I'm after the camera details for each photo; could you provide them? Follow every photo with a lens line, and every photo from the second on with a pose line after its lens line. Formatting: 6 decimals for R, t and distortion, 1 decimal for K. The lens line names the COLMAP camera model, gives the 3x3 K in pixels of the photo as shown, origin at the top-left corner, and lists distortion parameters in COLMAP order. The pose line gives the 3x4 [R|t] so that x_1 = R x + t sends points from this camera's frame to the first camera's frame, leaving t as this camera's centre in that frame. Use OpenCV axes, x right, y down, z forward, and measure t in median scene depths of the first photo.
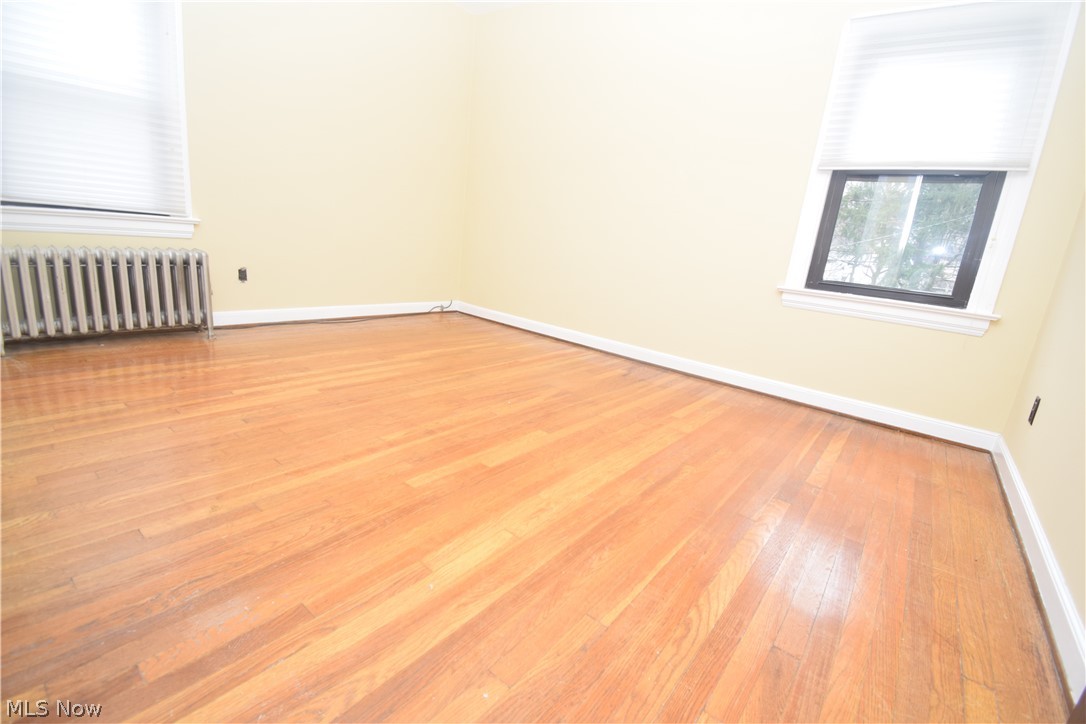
lens RADIAL K [[479.5, 0, 543.0], [0, 479.5, 362.0], [0, 0, 1]] dist [0.020536, -0.024295]
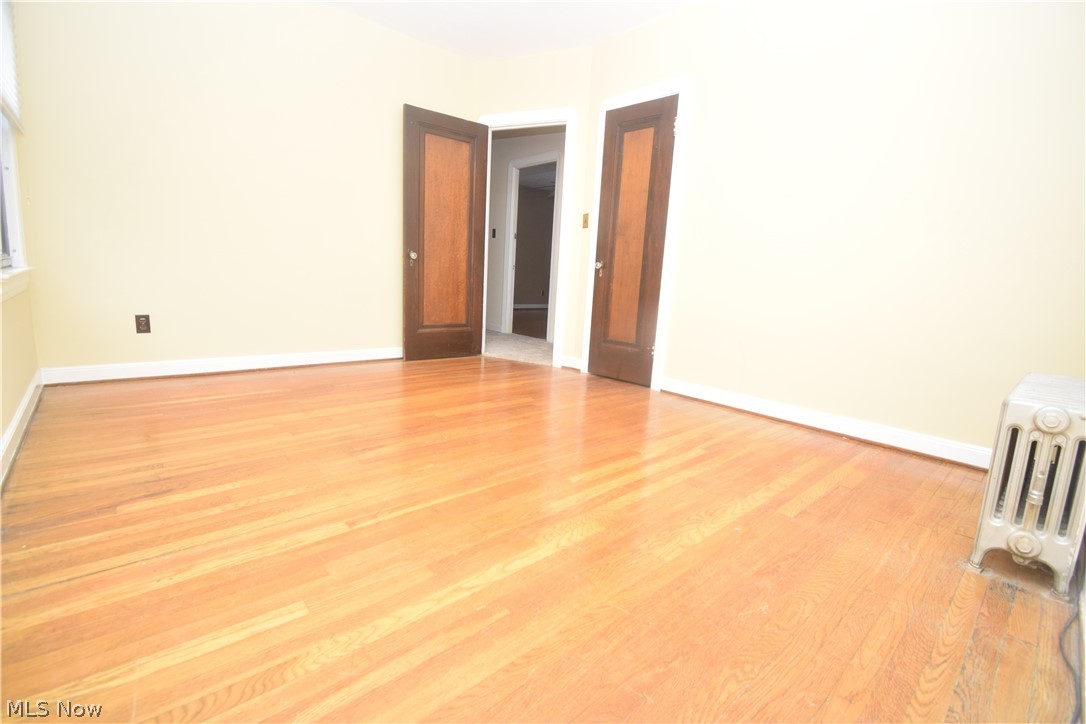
lens RADIAL K [[479.5, 0, 543.0], [0, 479.5, 362.0], [0, 0, 1]] dist [0.020536, -0.024295]
pose [[-0.974244, -0.185189, 0.128662, -0.322995], [-0.114671, 0.898156, 0.424459, -0.436616], [-0.194164, 0.398773, -0.896259, 1.608970]]
